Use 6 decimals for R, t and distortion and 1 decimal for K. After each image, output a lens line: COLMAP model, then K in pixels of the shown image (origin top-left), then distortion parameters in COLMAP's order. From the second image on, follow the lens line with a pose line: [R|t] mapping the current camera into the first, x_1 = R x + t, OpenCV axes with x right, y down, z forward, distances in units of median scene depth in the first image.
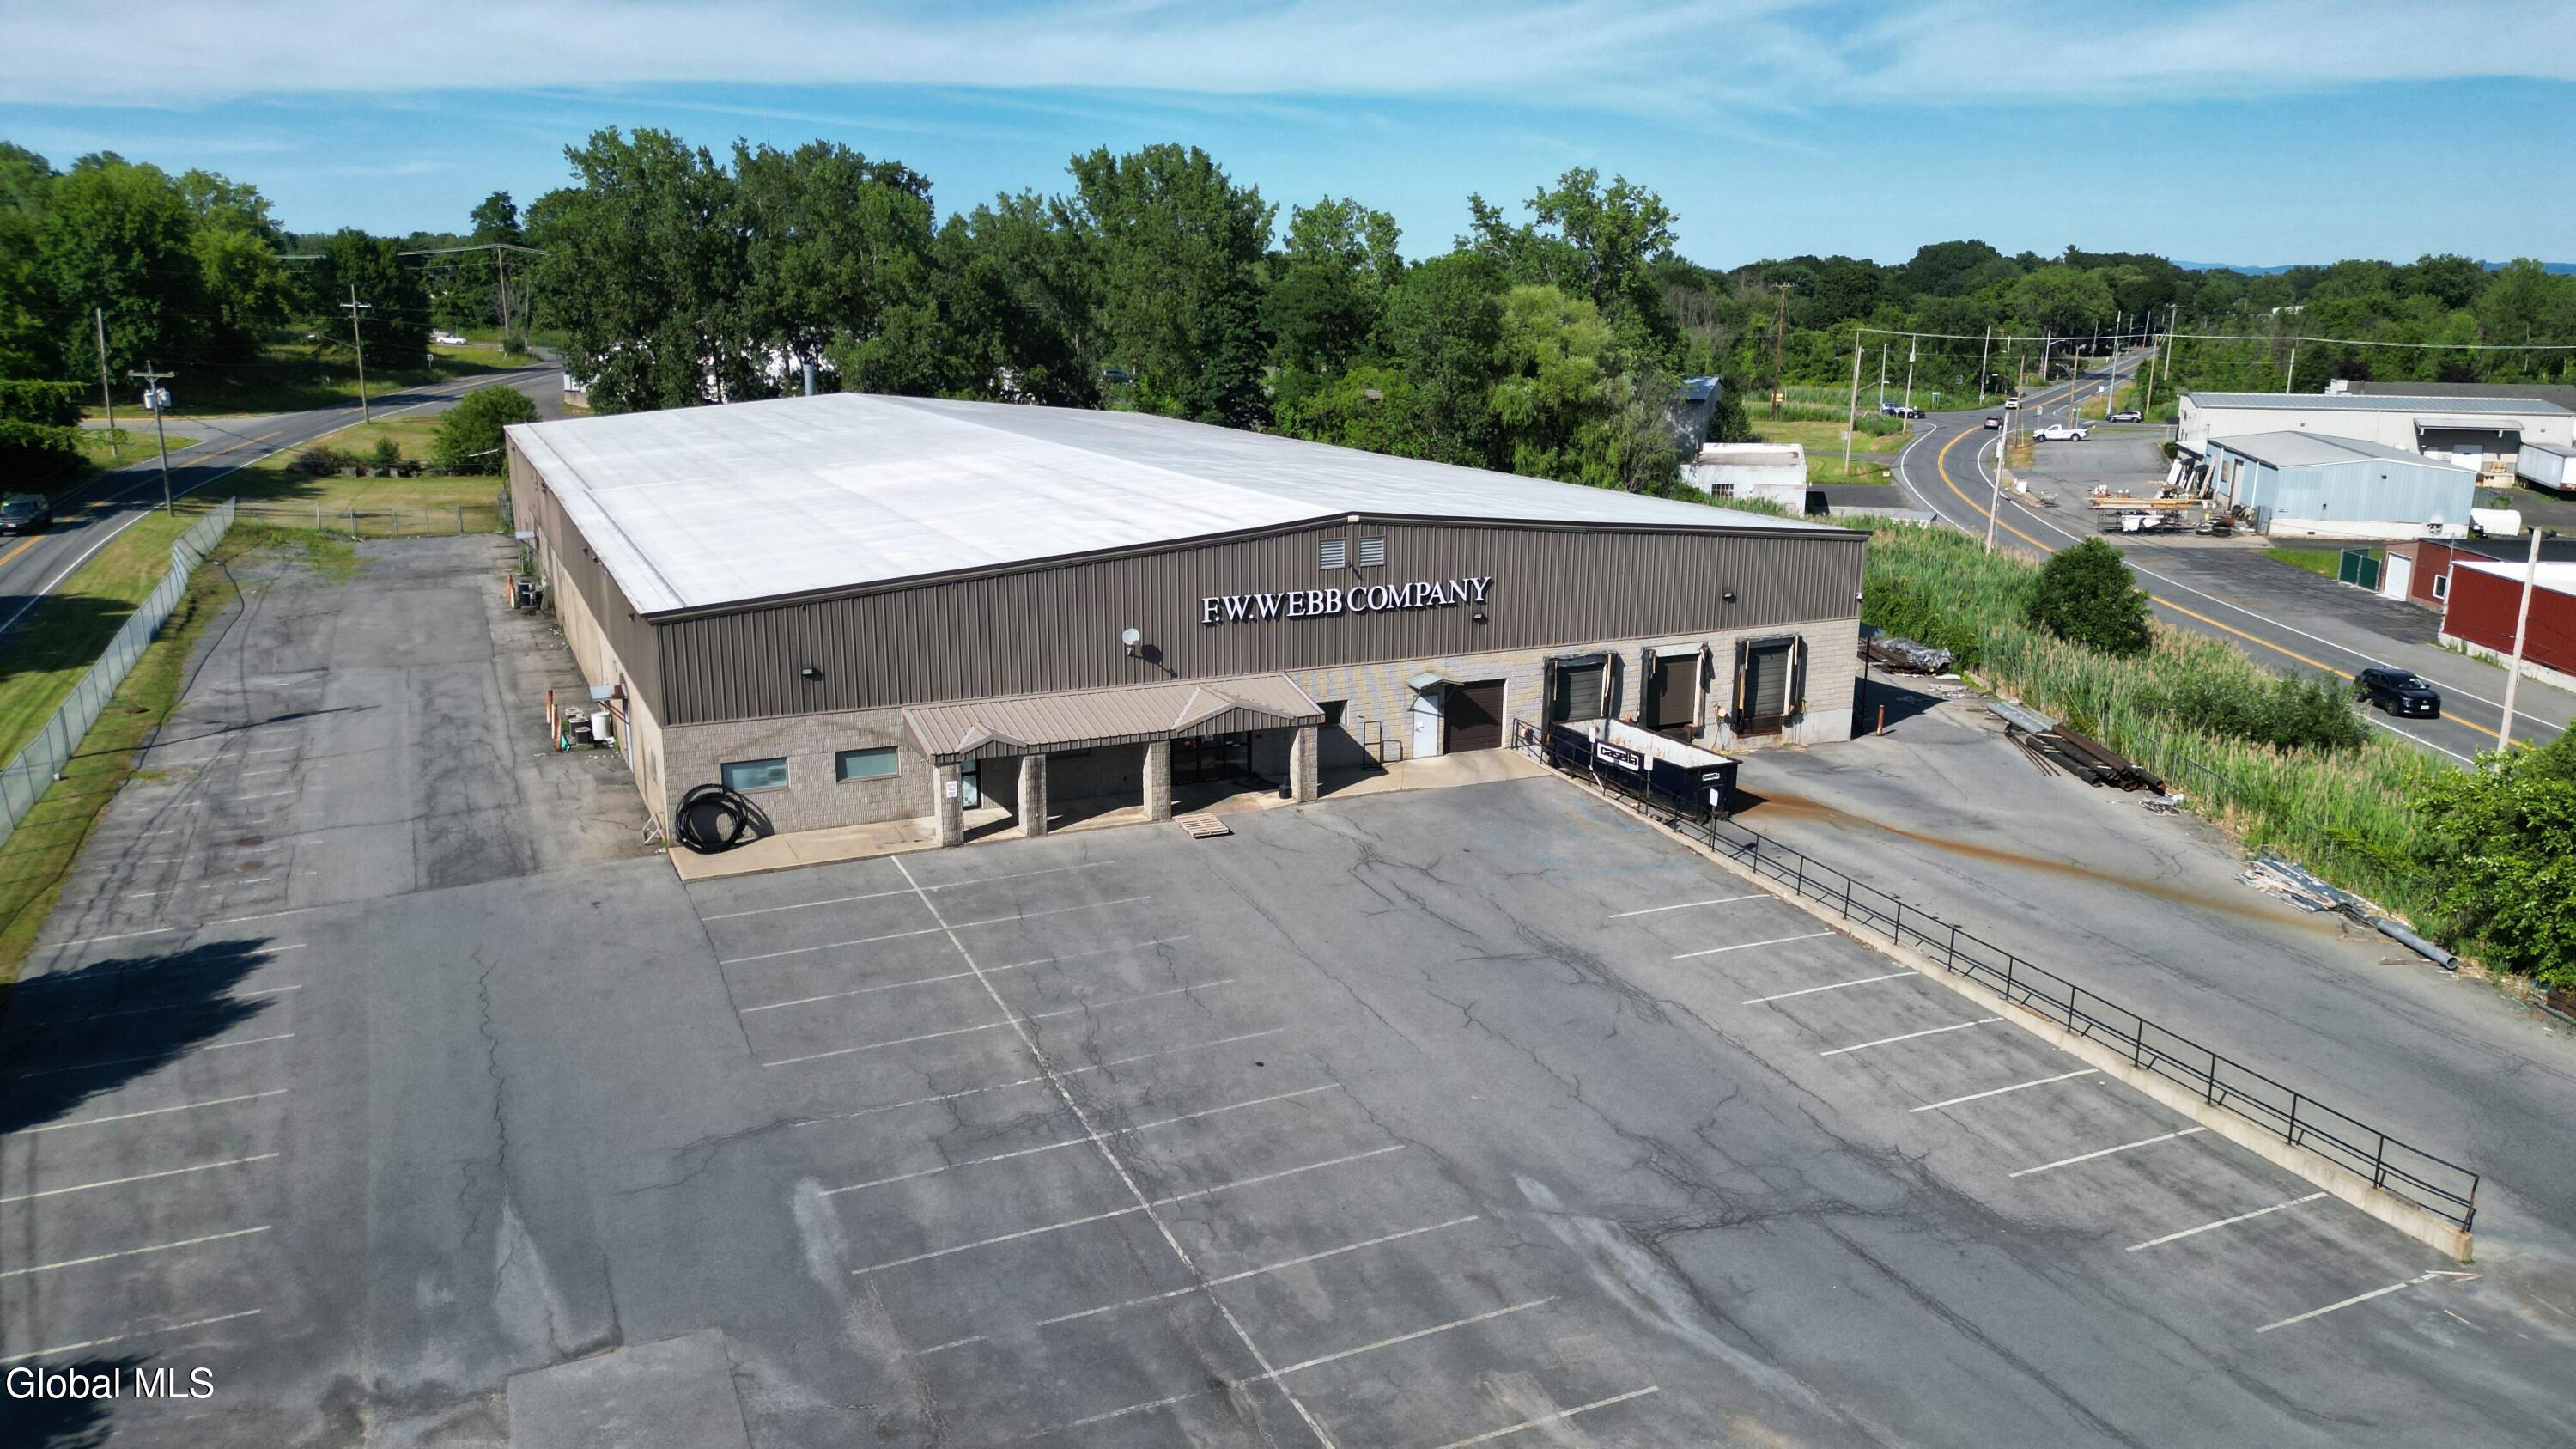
lens RADIAL K [[1808.1, 0, 1269.8], [0, 1808.1, 724.2], [0, 0, 1]] dist [0.070528, -0.065487]
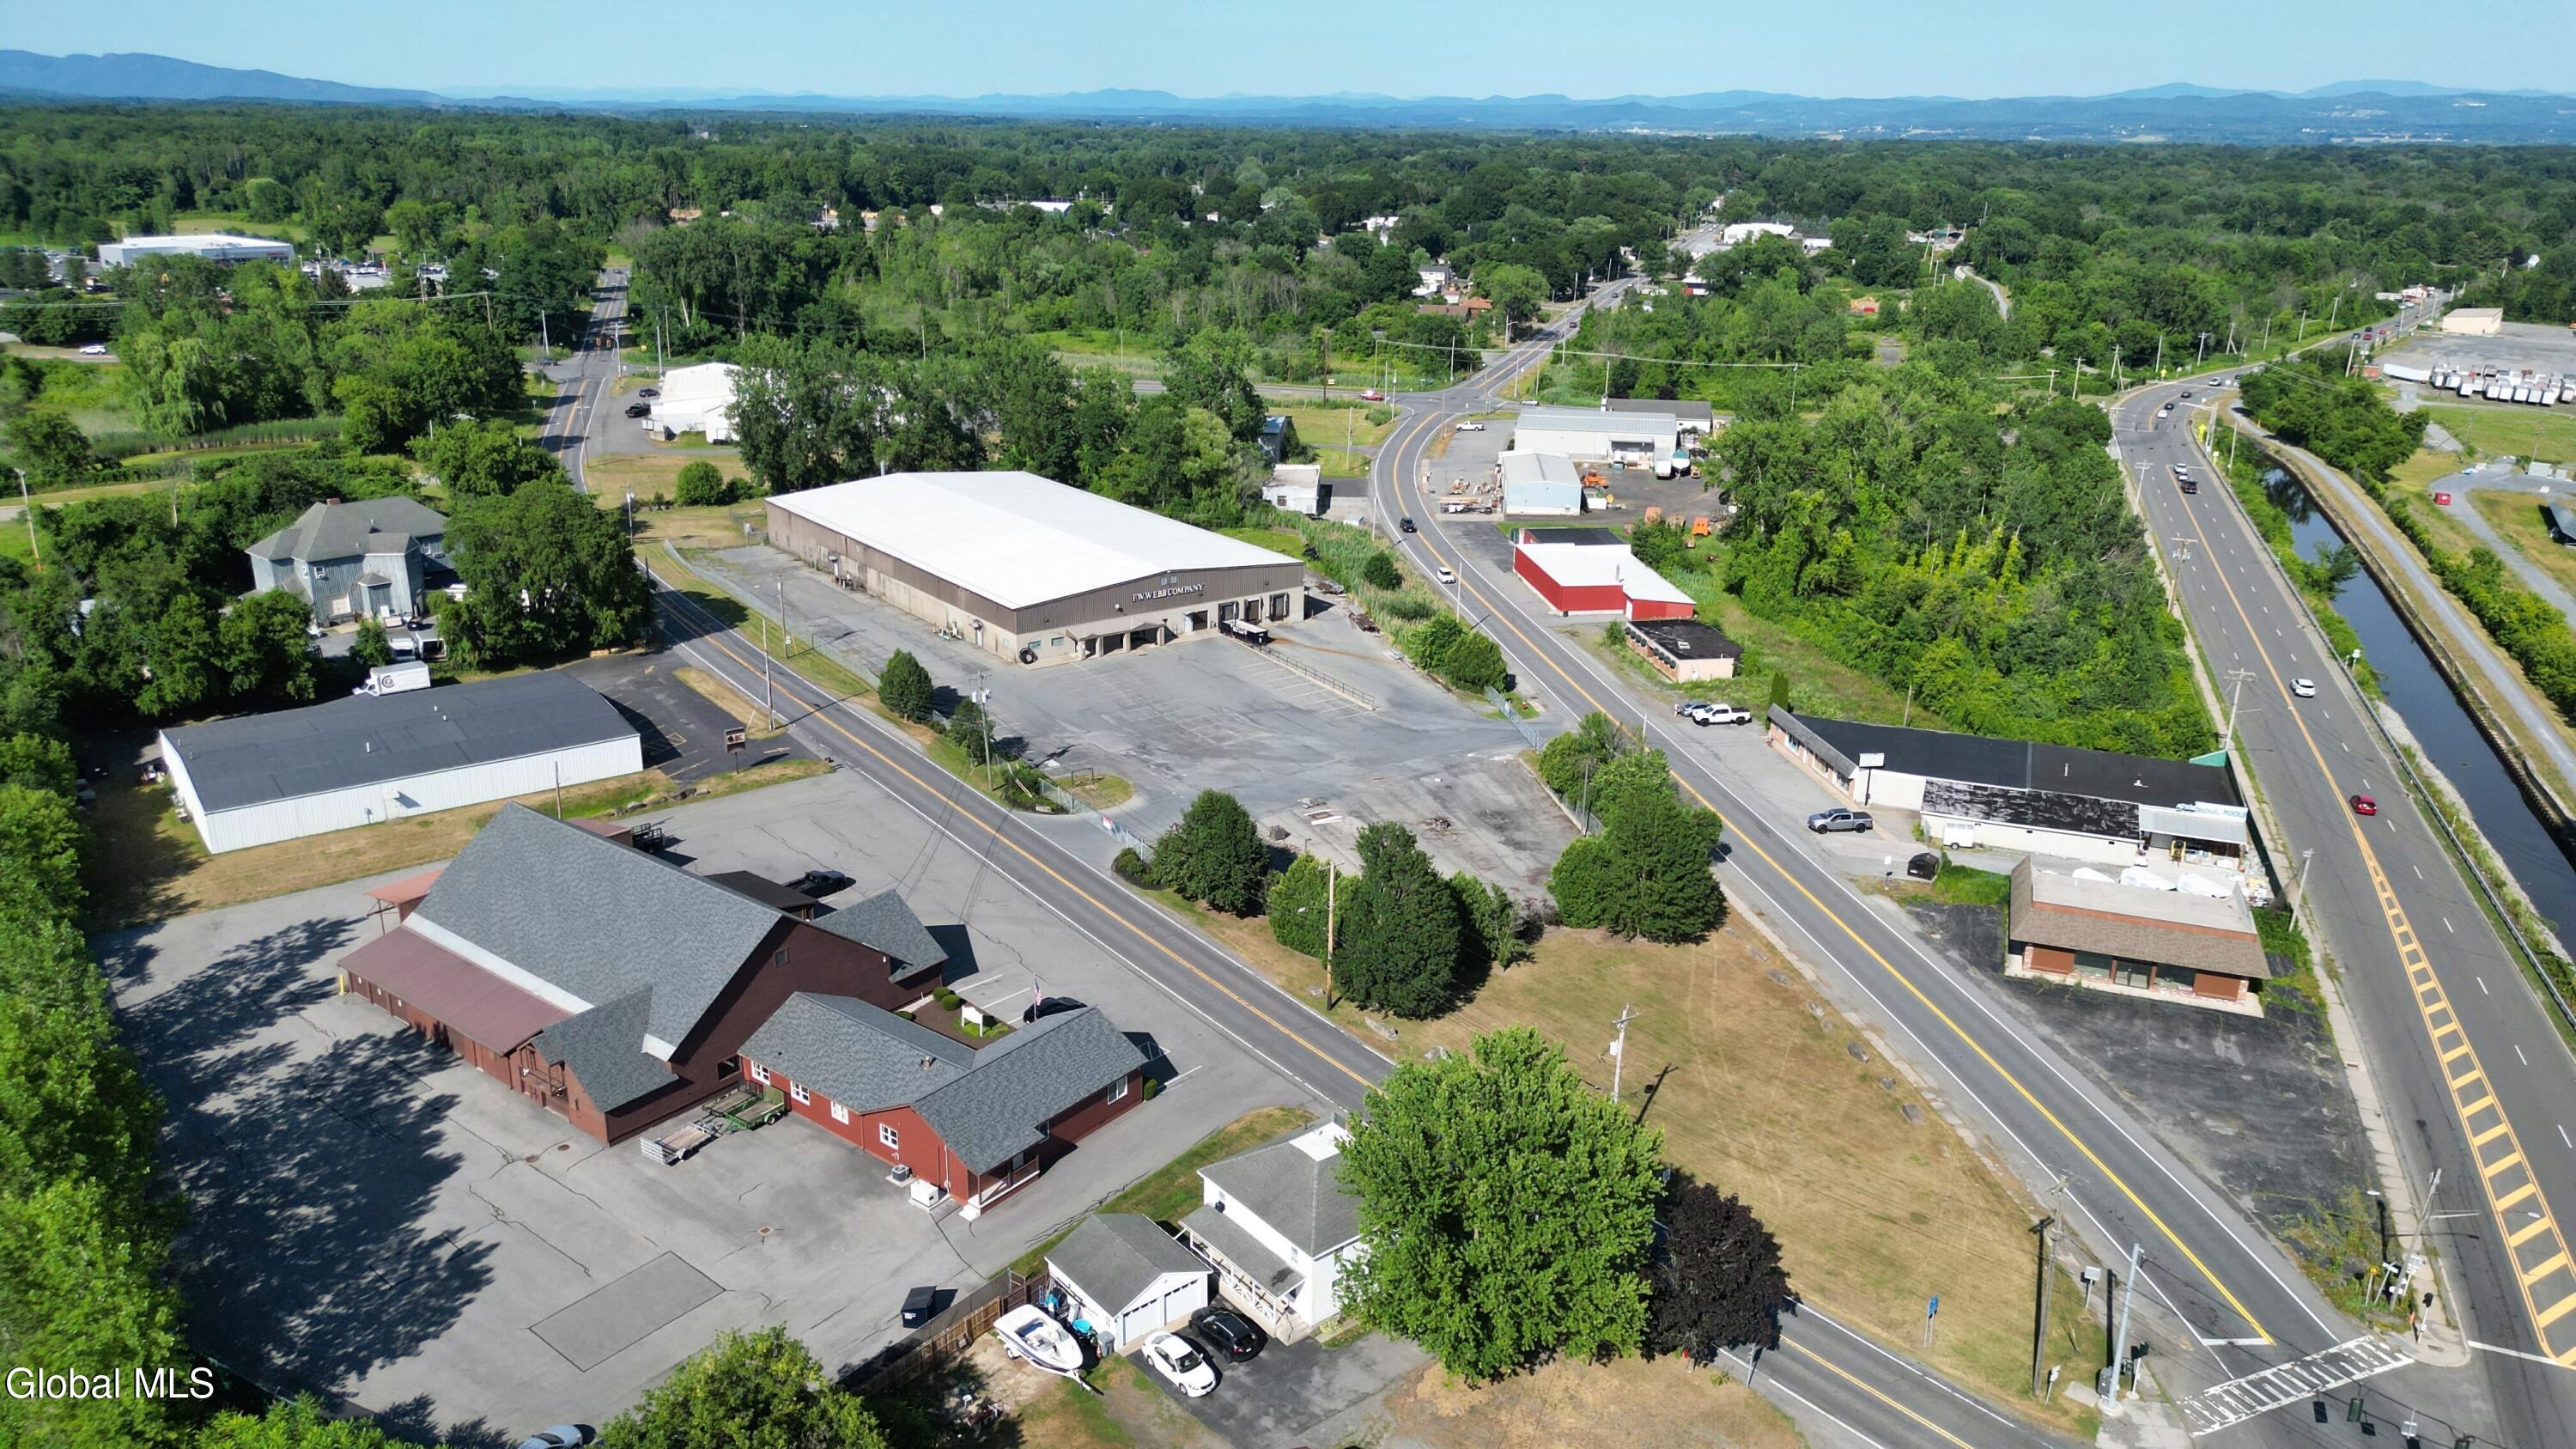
lens RADIAL K [[1808.1, 0, 1269.8], [0, 1808.1, 724.2], [0, 0, 1]] dist [0.070528, -0.065487]
pose [[0.979141, -0.054489, 0.195739, -0.479825], [0.036209, 0.994743, 0.095787, -0.141670], [-0.199929, -0.086702, 0.975967, -2.640051]]
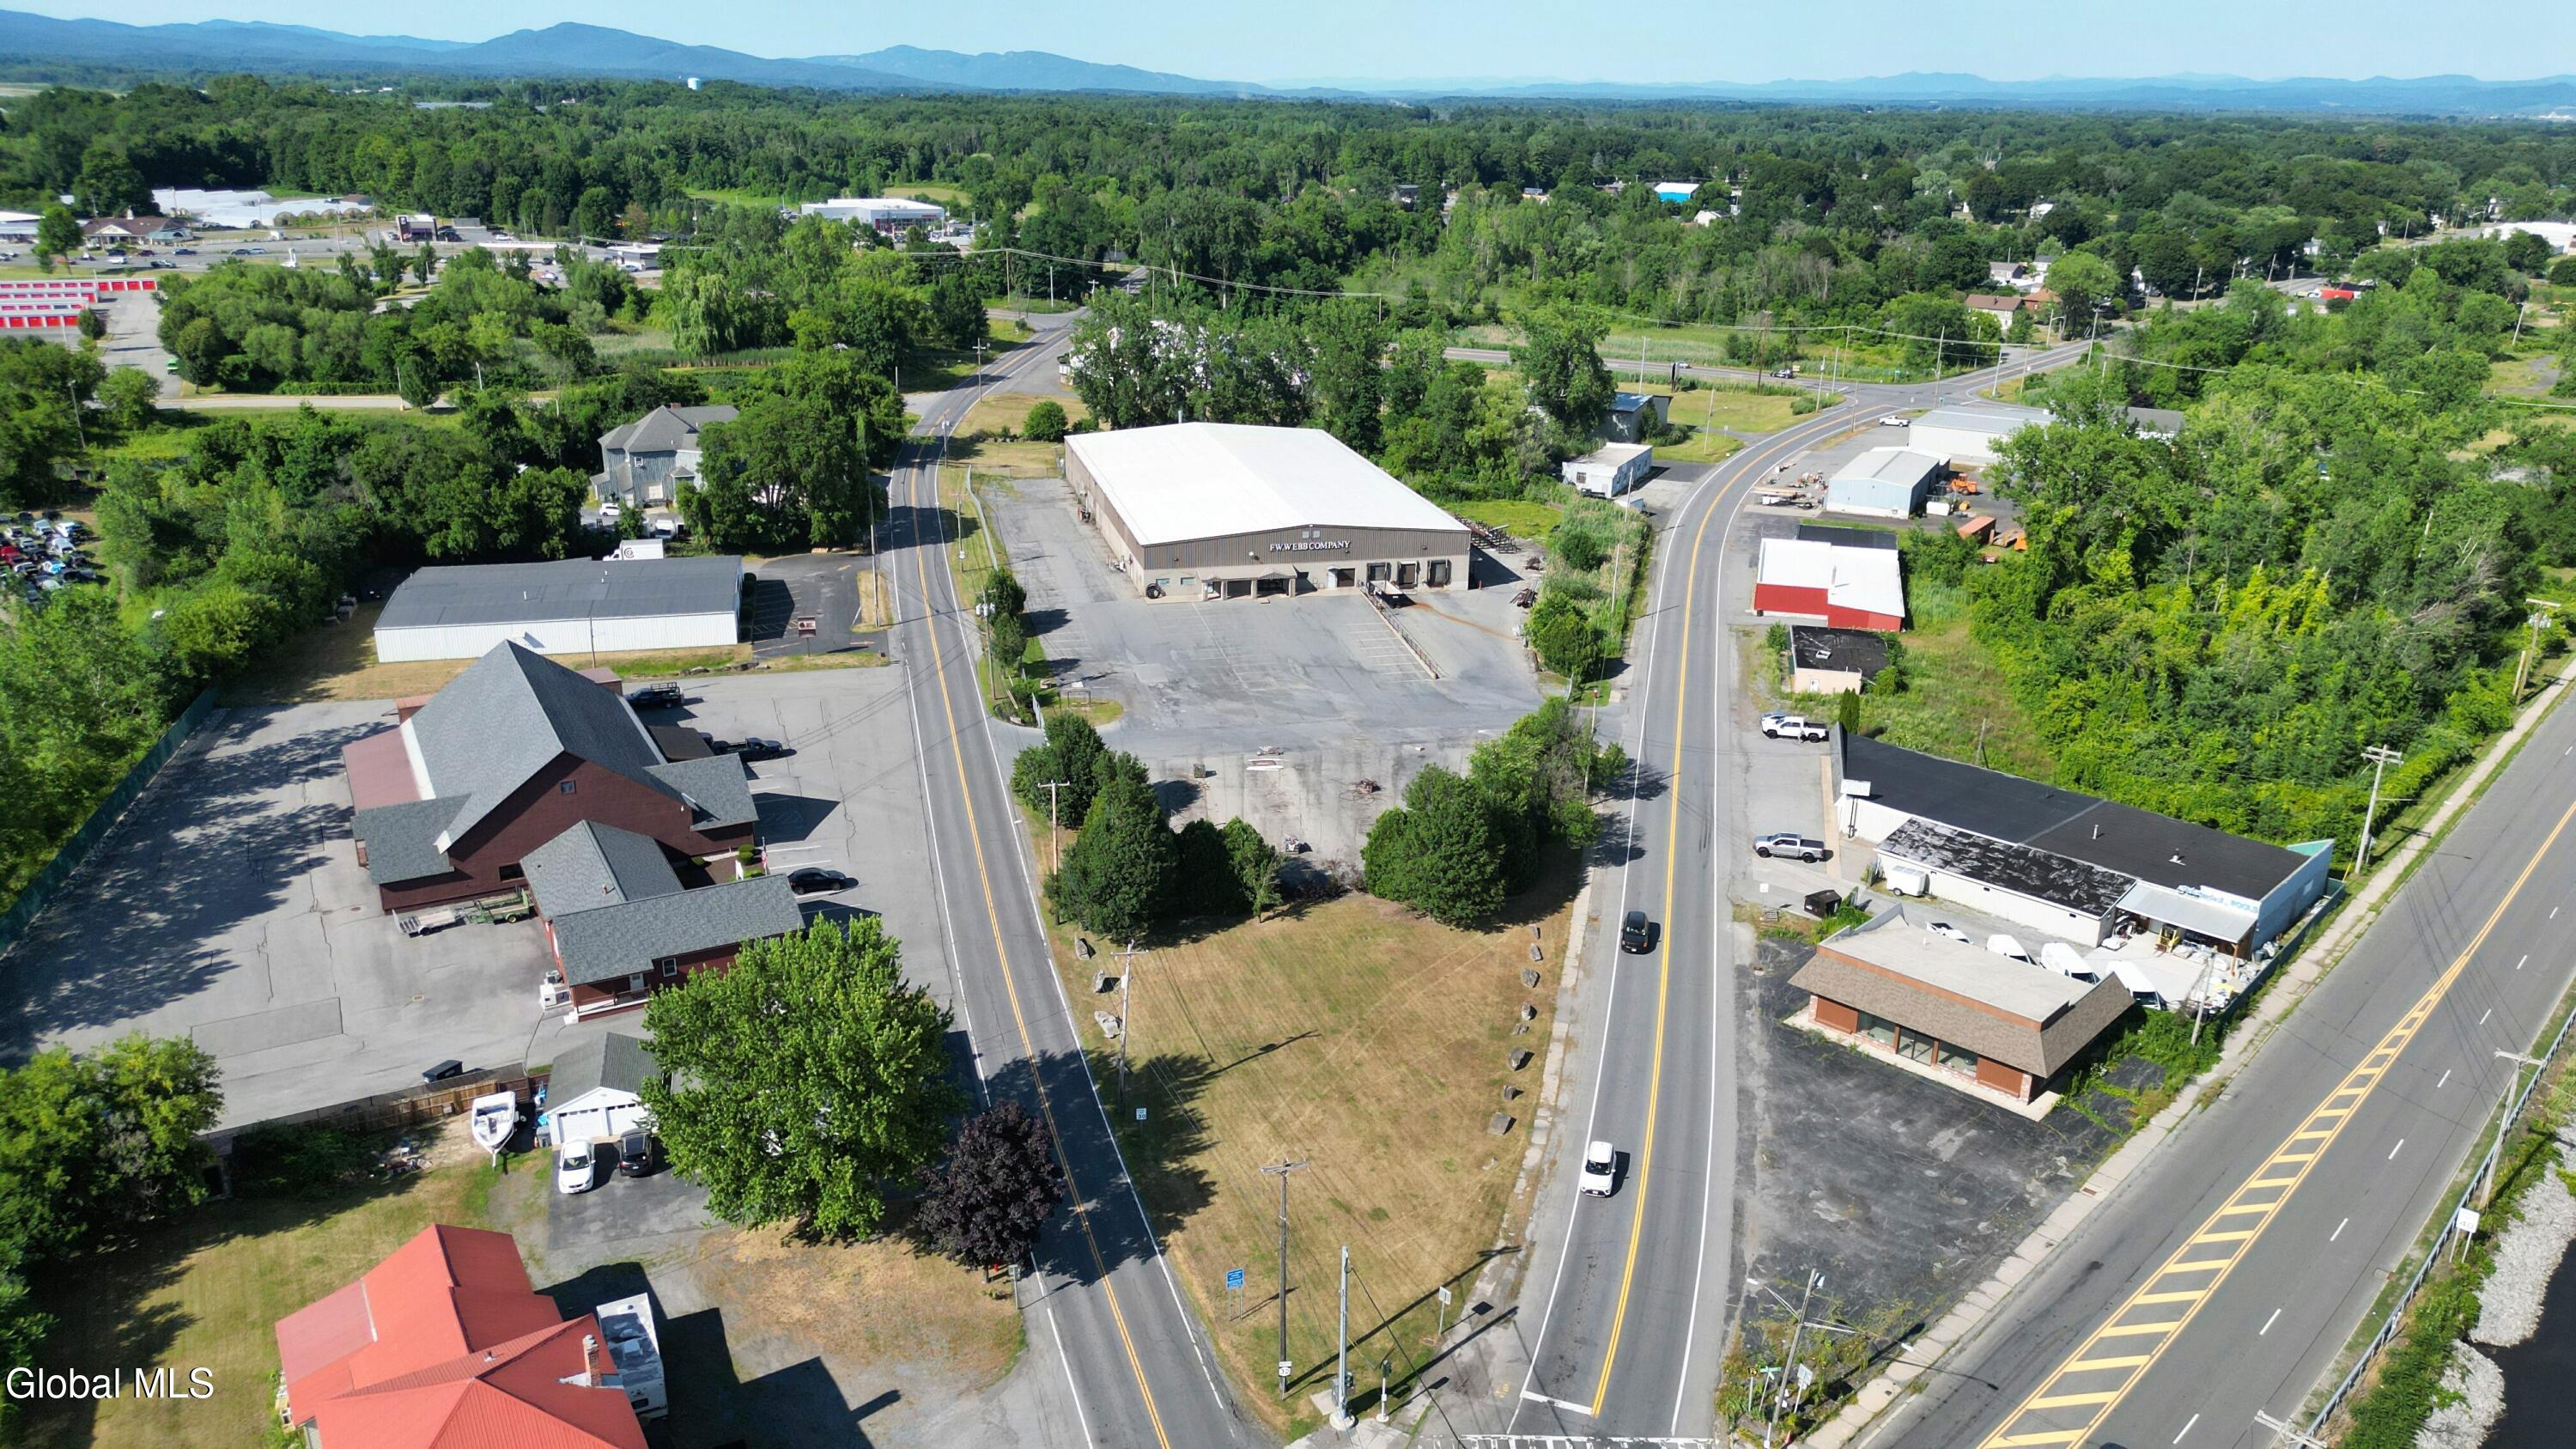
lens RADIAL K [[1808.1, 0, 1269.8], [0, 1808.1, 724.2], [0, 0, 1]] dist [0.070528, -0.065487]
pose [[0.980455, 0.076016, -0.181464, 0.652506], [-0.057299, 0.992687, 0.106255, -0.091010], [0.188214, -0.093780, 0.977641, -2.690012]]
